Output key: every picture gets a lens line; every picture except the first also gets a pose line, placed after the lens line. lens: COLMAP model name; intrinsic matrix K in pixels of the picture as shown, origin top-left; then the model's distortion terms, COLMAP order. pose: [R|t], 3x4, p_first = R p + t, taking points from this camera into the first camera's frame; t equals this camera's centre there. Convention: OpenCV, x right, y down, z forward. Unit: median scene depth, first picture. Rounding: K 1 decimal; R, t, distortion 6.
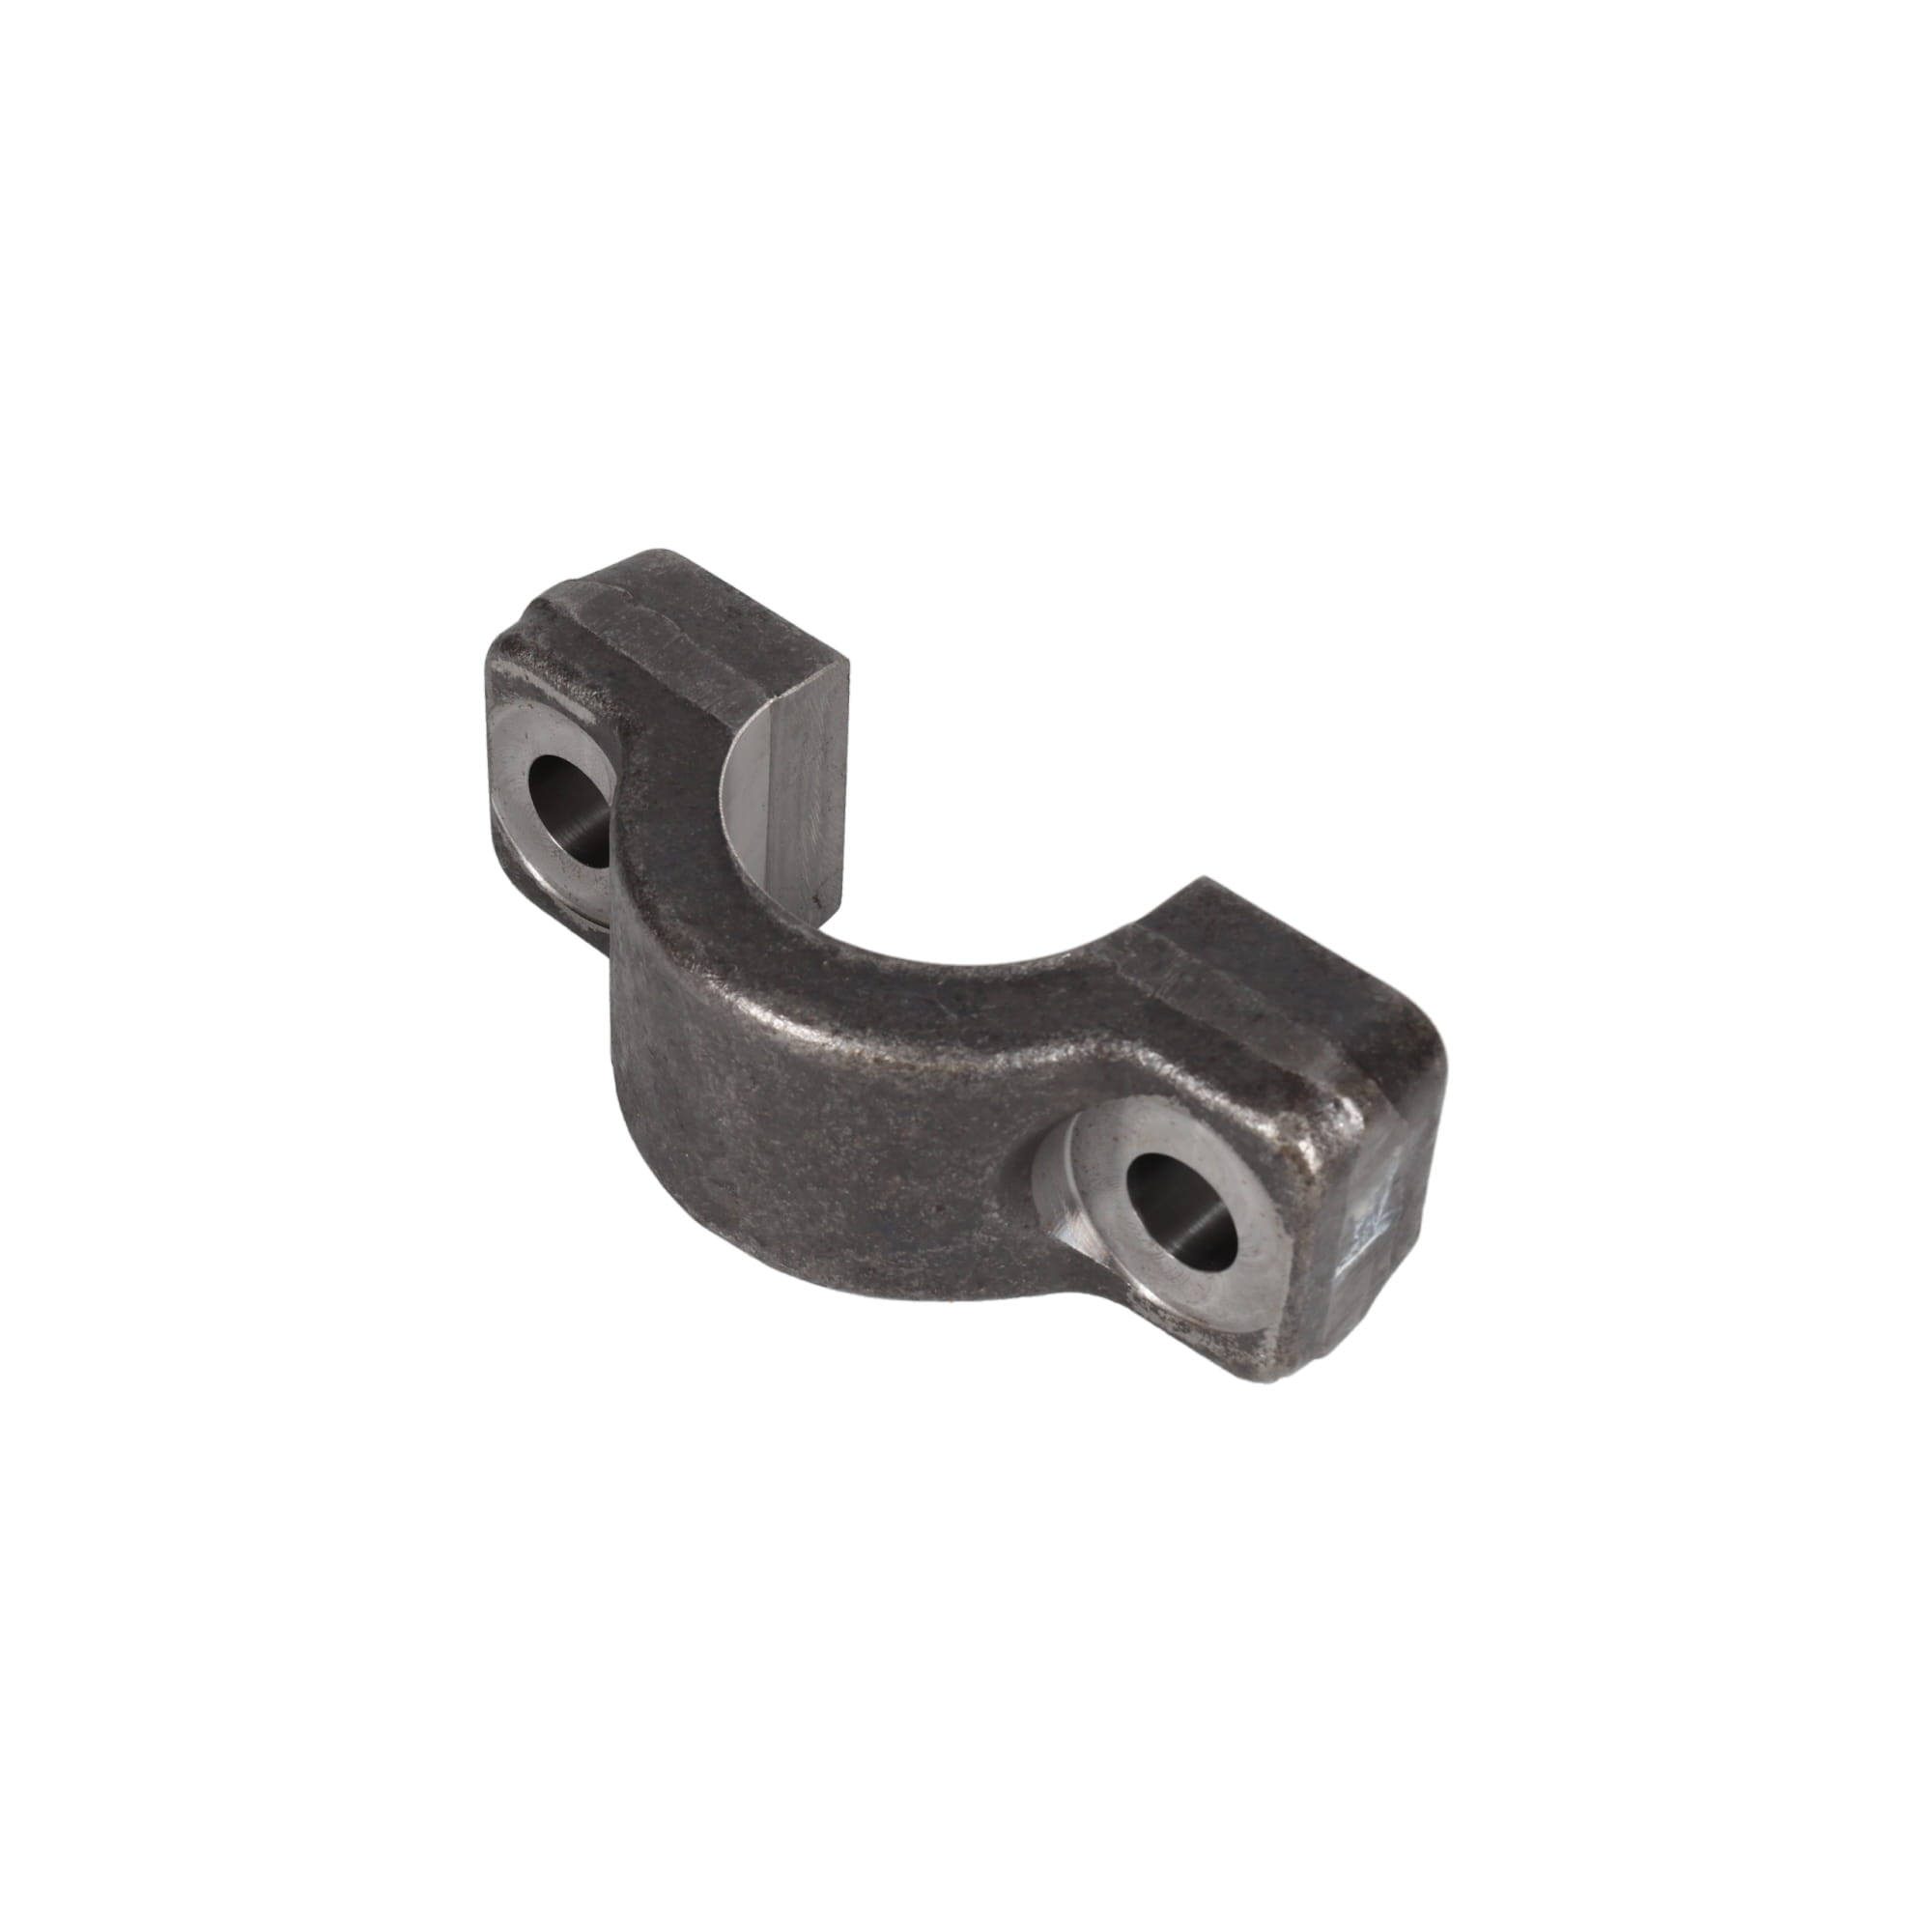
lens RADIAL K [[4002.3, 0, 963.2], [0, 4002.3, 968.7], [0, 0, 1]] dist [0.175799, 0.000000]
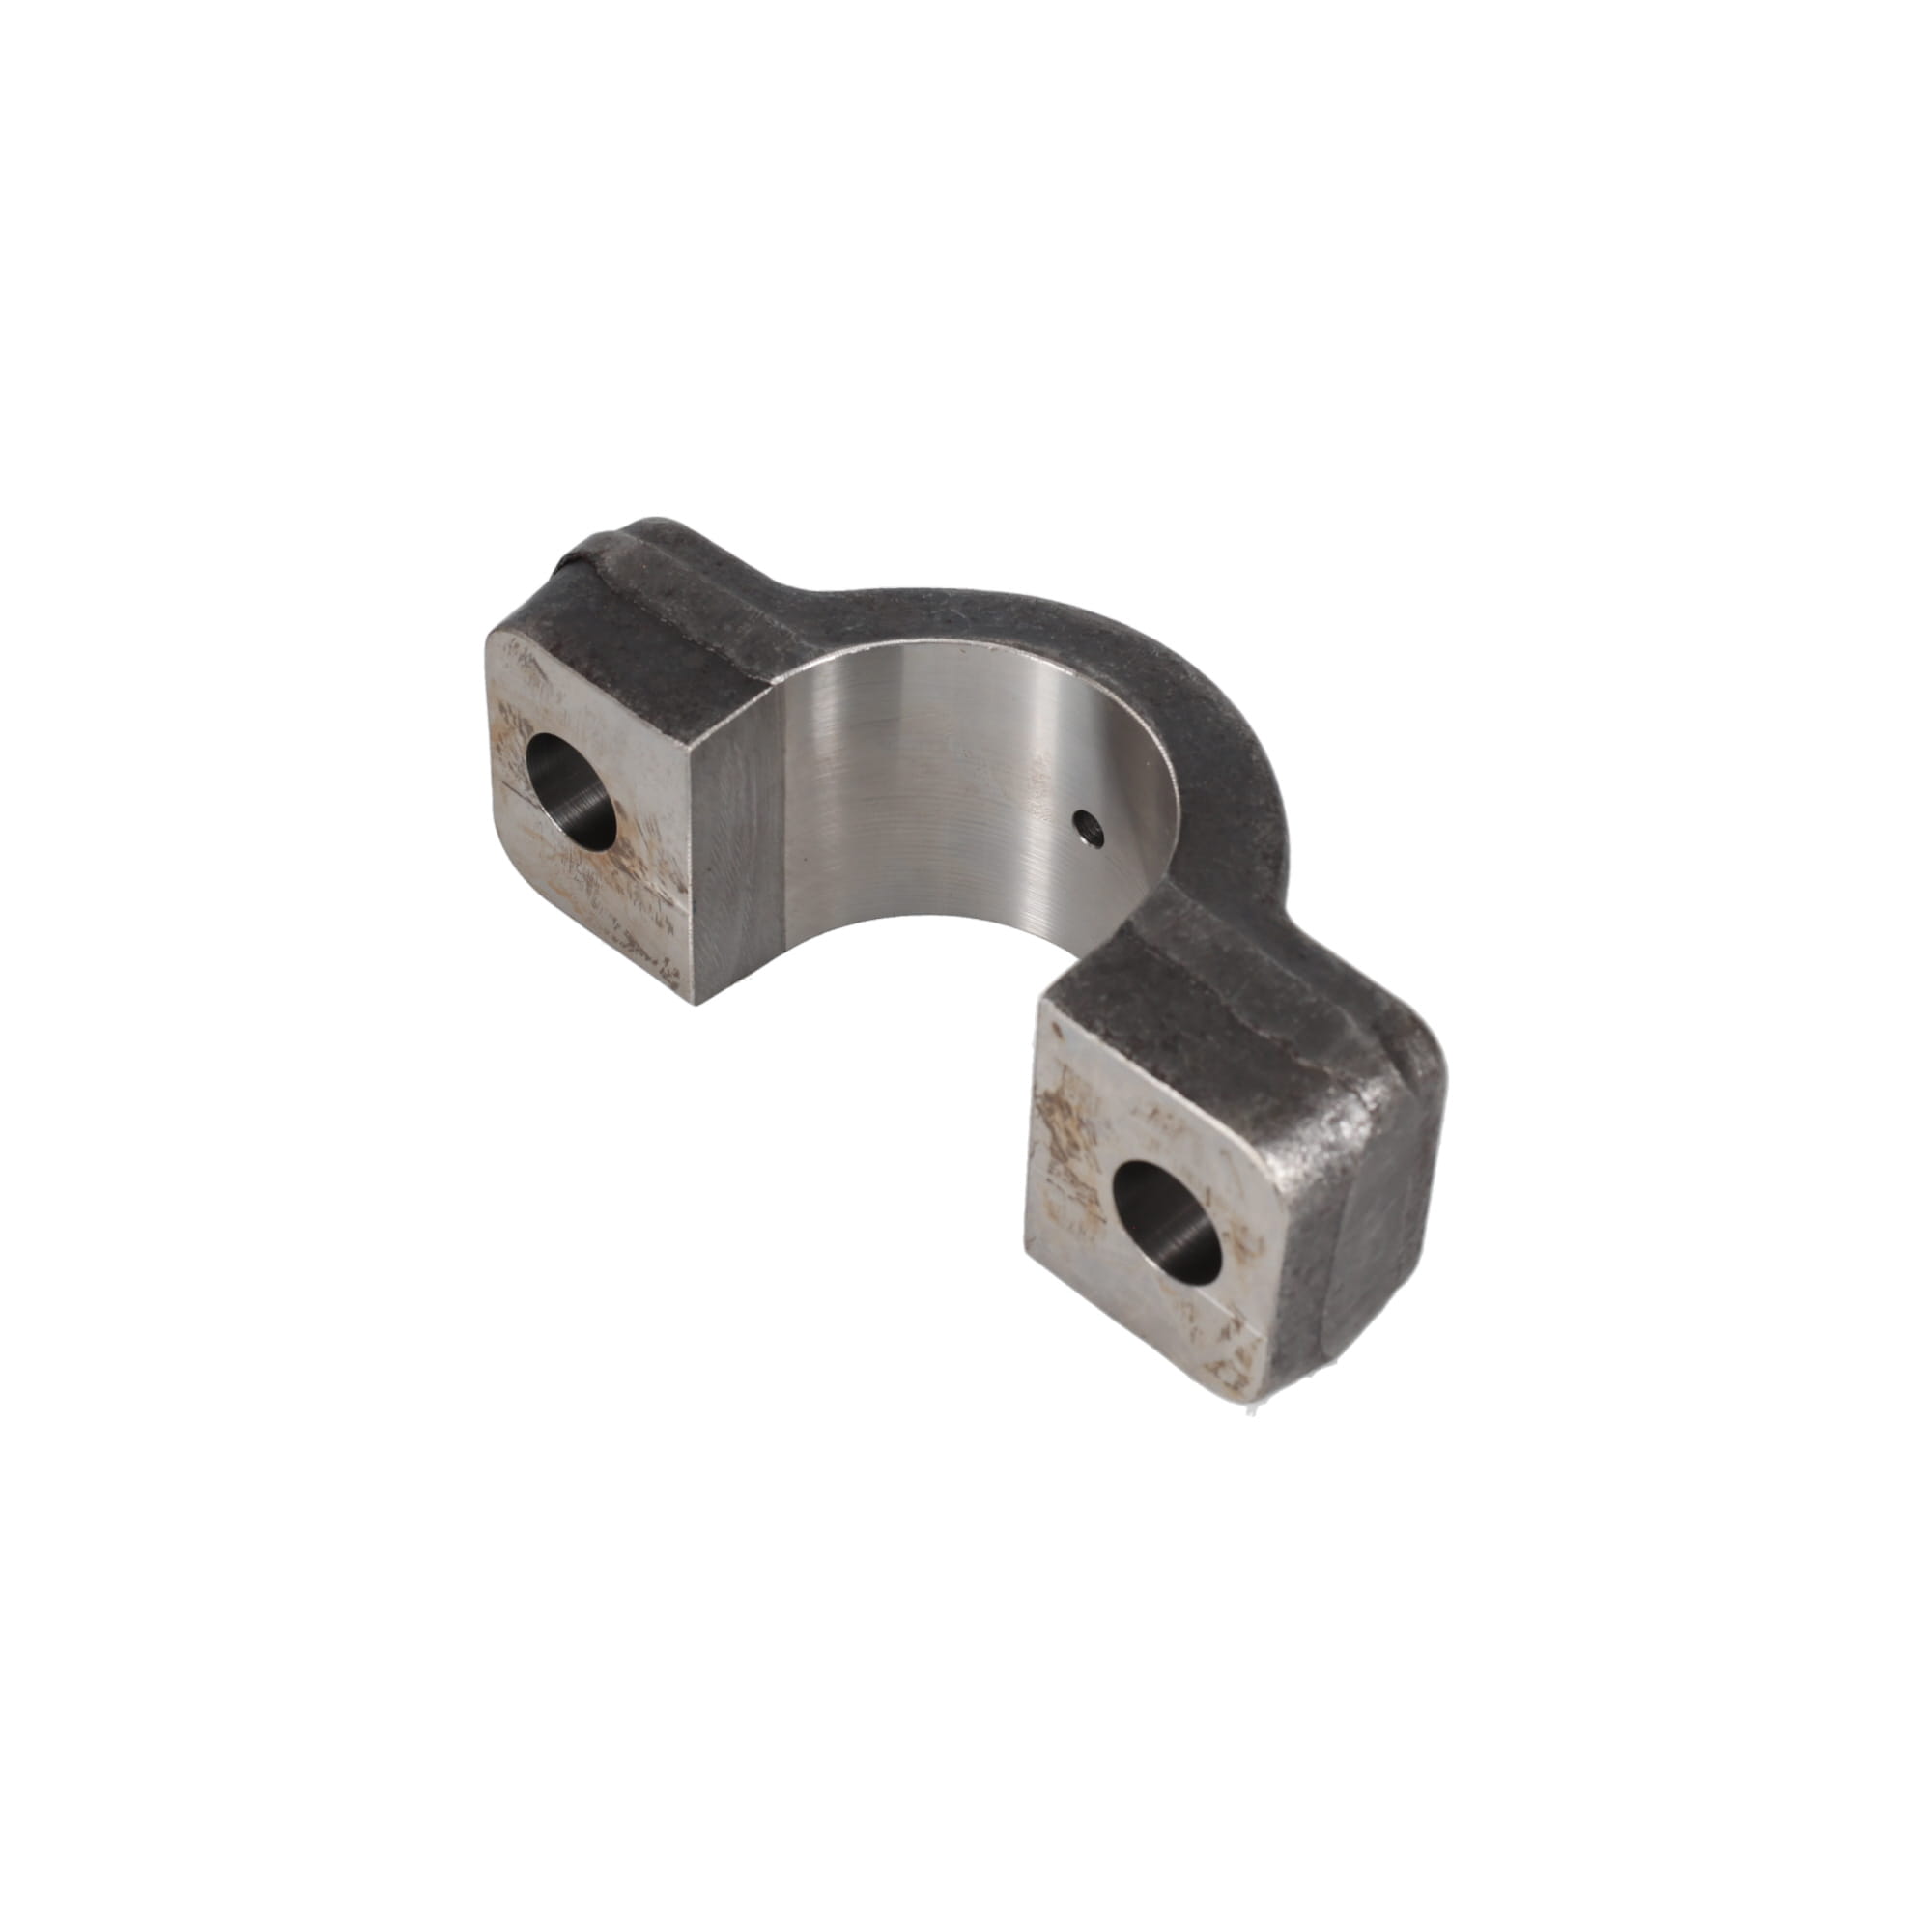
lens RADIAL K [[4002.3, 0, 965.1], [0, 4002.3, 967.4], [0, 0, 1]] dist [0.175799, 0.000000]
pose [[-0.995879, -0.089310, -0.015763, 0.003048], [-0.014580, -0.013881, 0.999797, -1.054416], [-0.089510, 0.995907, 0.012522, 1.071954]]
